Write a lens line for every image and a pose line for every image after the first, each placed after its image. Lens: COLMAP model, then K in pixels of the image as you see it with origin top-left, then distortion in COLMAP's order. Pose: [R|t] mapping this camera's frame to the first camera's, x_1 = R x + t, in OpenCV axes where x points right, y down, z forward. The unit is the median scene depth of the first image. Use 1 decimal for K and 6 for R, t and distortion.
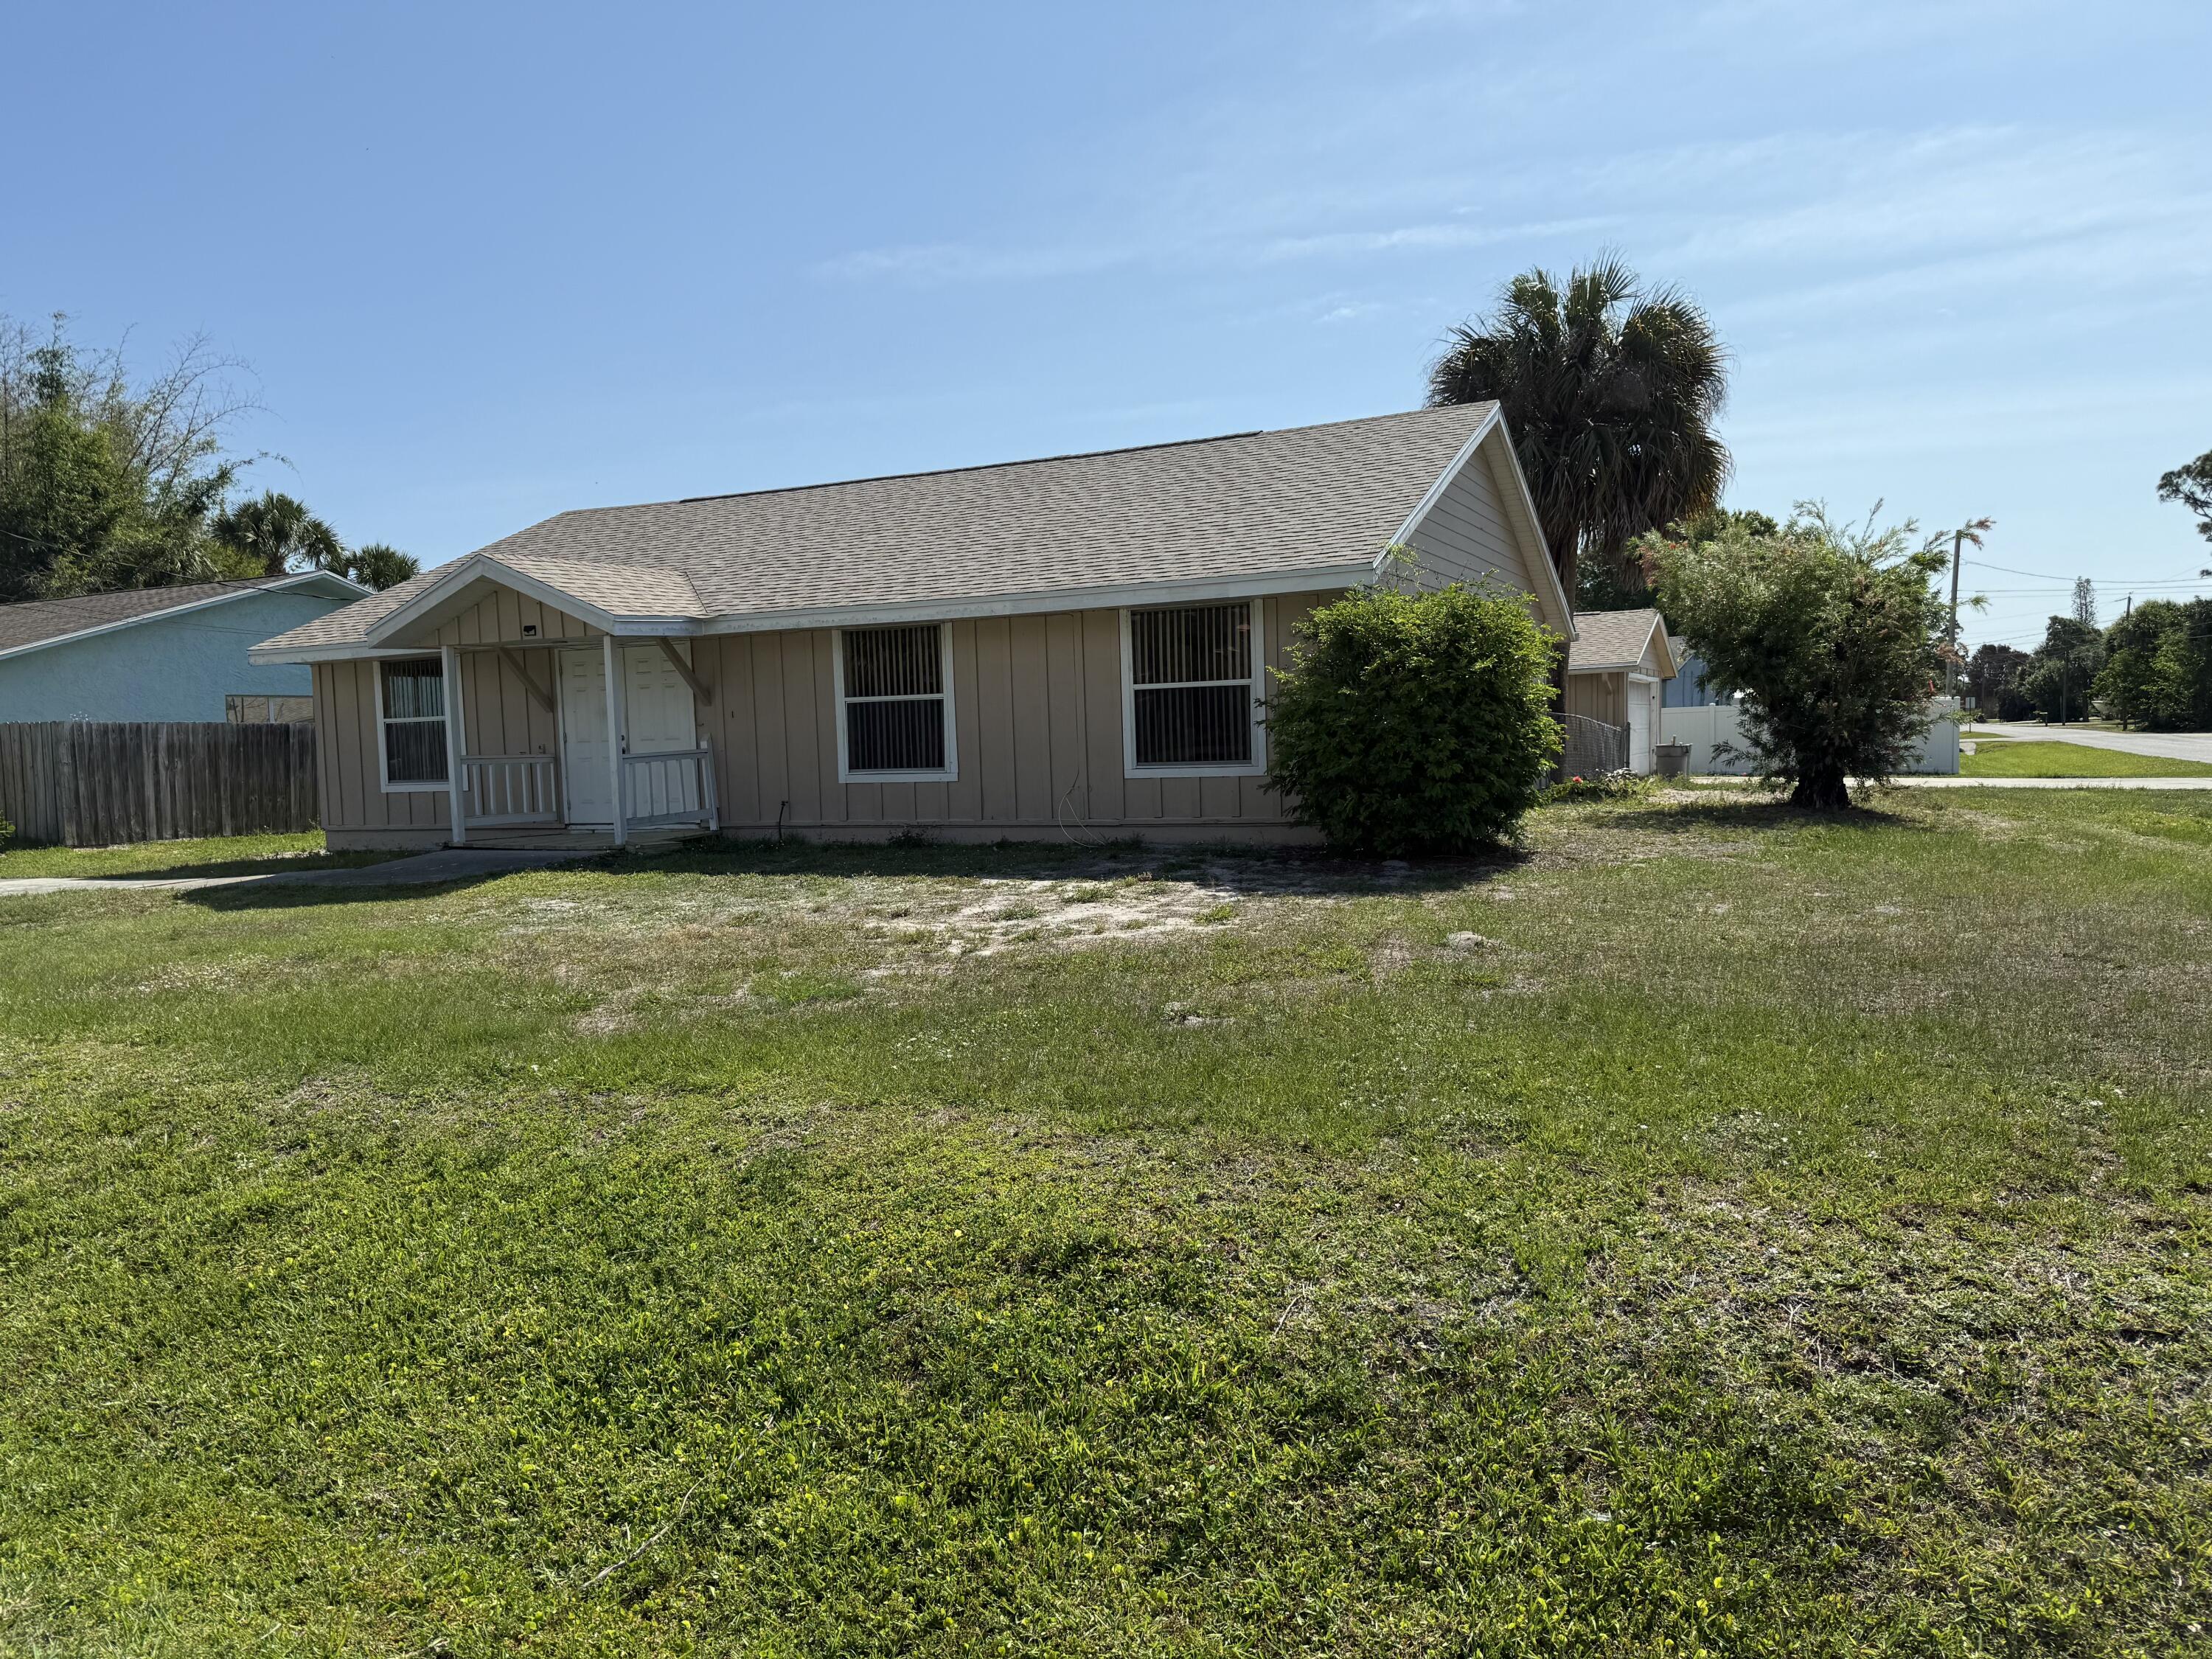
lens RADIAL K [[1533.0, 0, 1111.2], [0, 1533.0, 828.6], [0, 0, 1]] dist [0.039412, -0.071681]
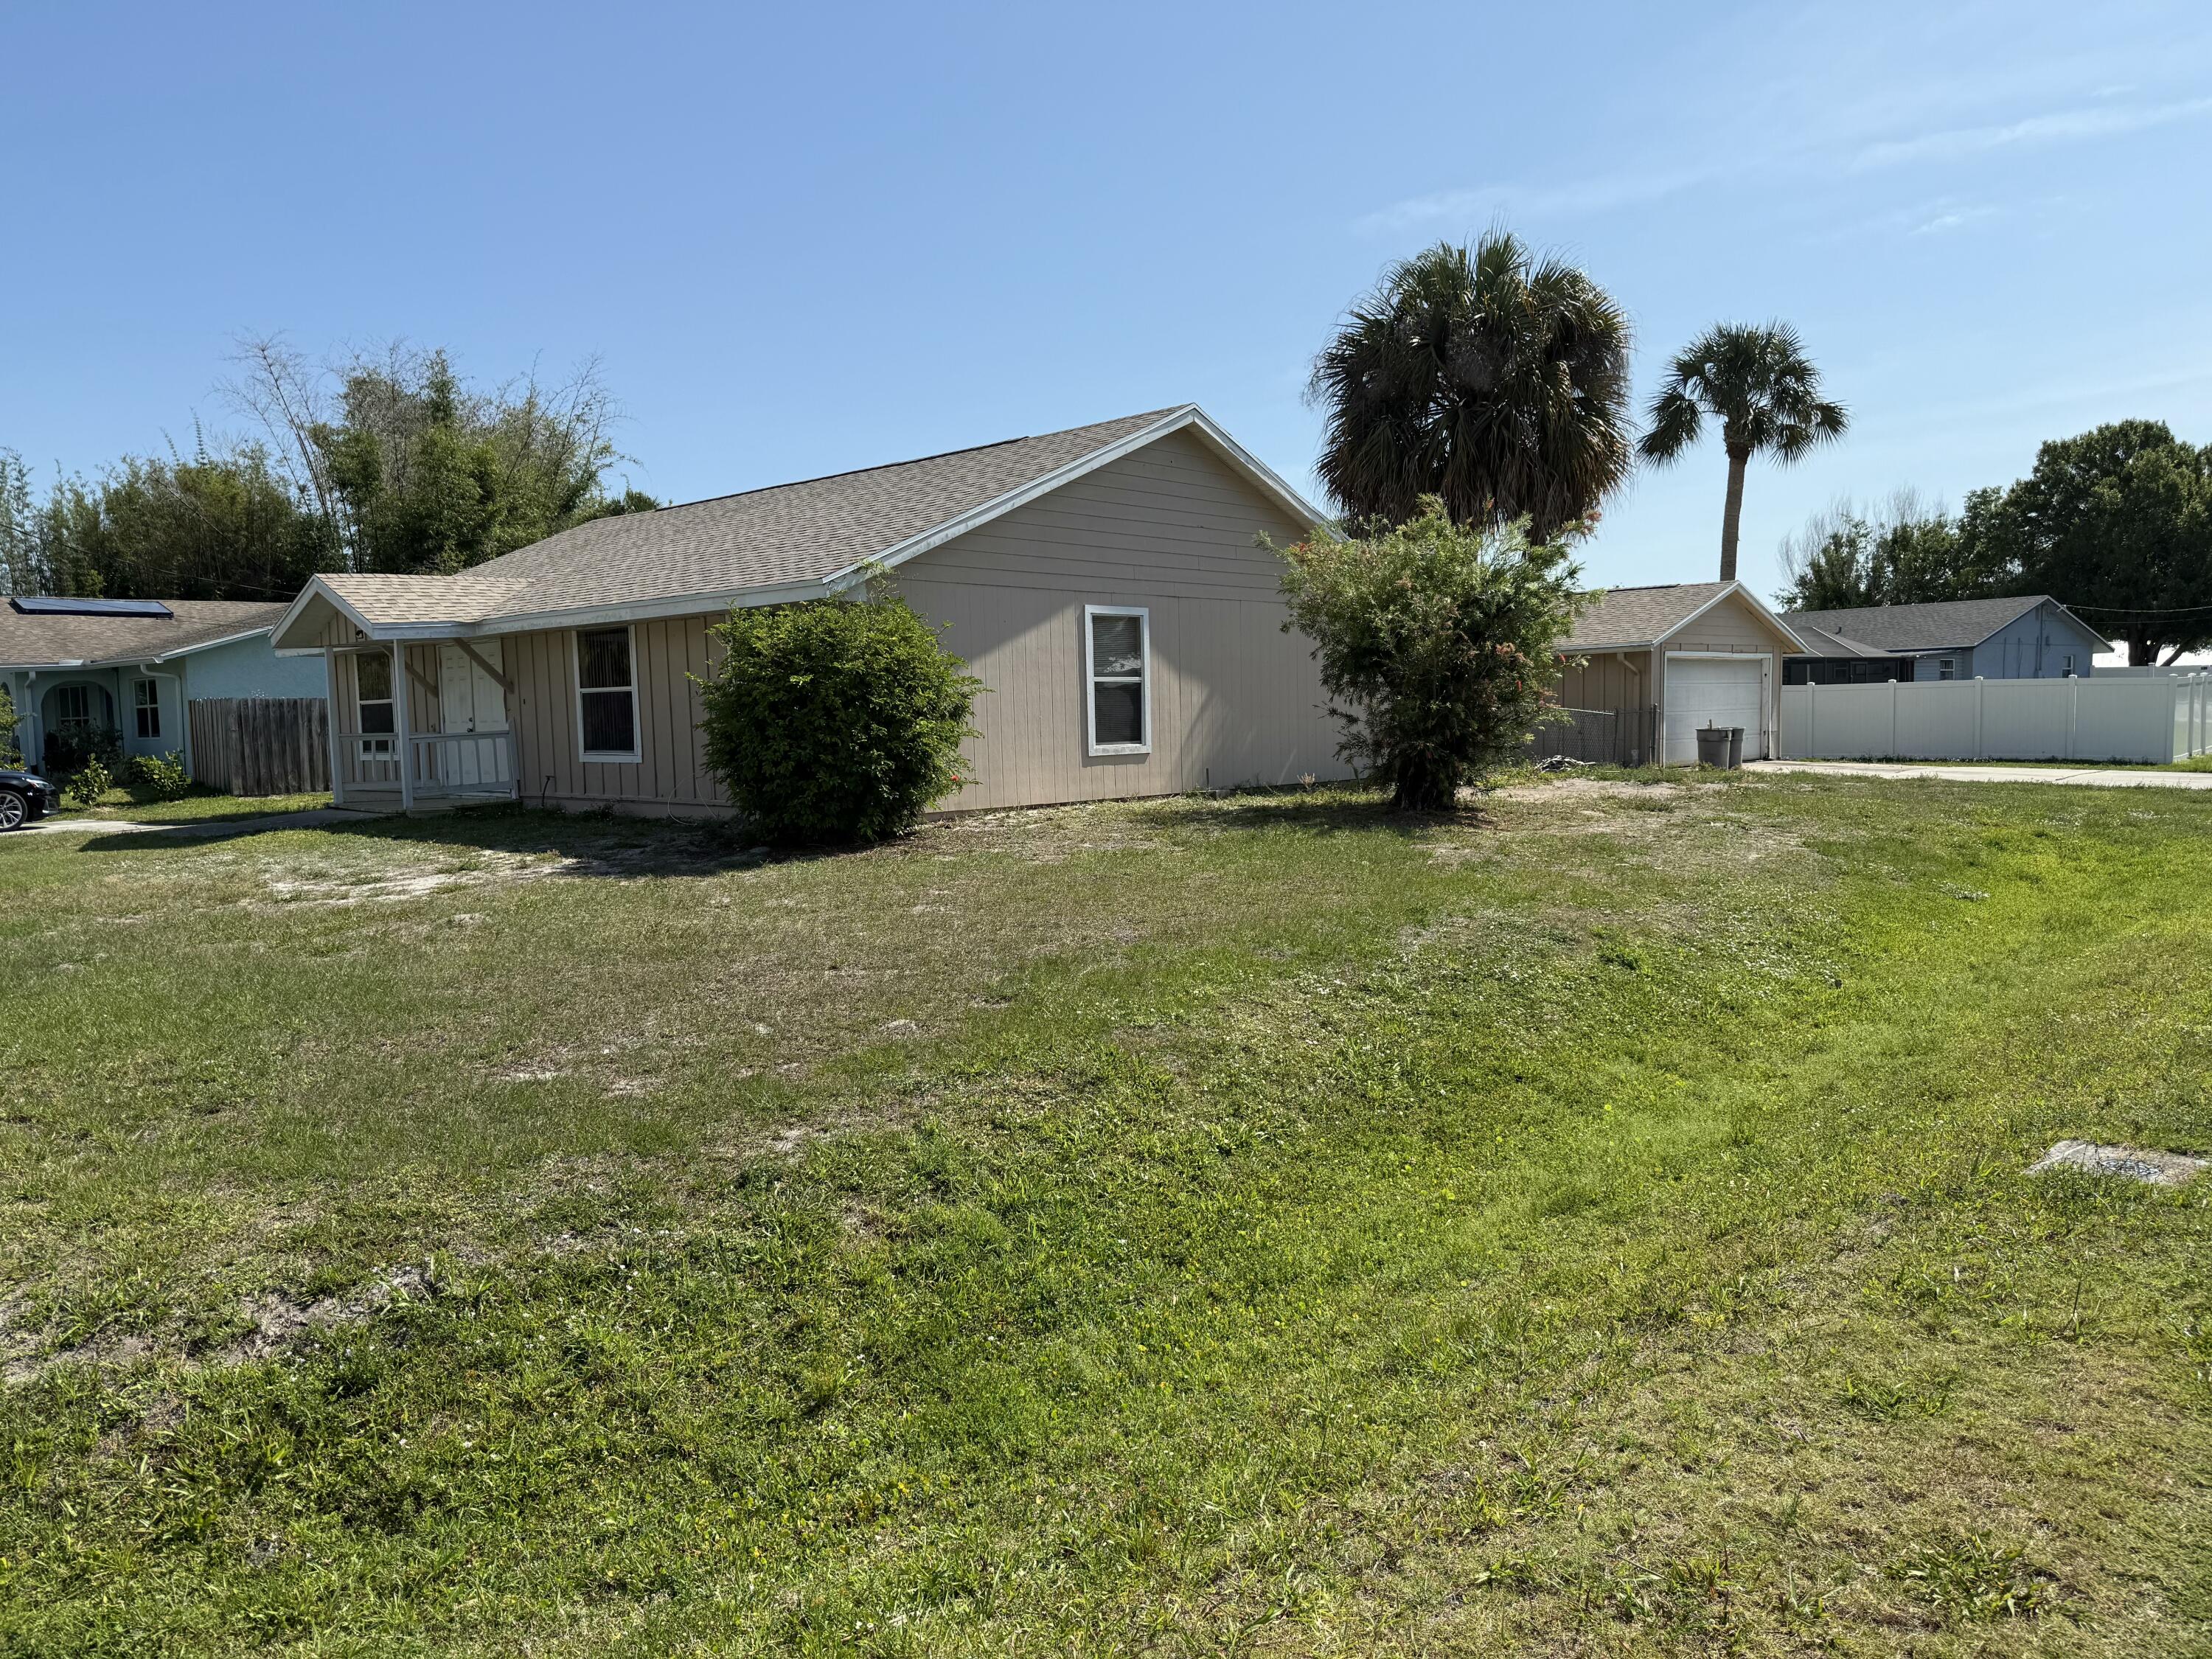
lens RADIAL K [[1533.0, 0, 1099.8], [0, 1533.0, 825.3], [0, 0, 1]] dist [0.039412, -0.071681]
pose [[0.949263, 0.032672, -0.312782, 0.559996], [-0.025223, 0.999294, 0.027835, -0.024190], [0.313470, -0.018533, 0.949417, 0.011429]]
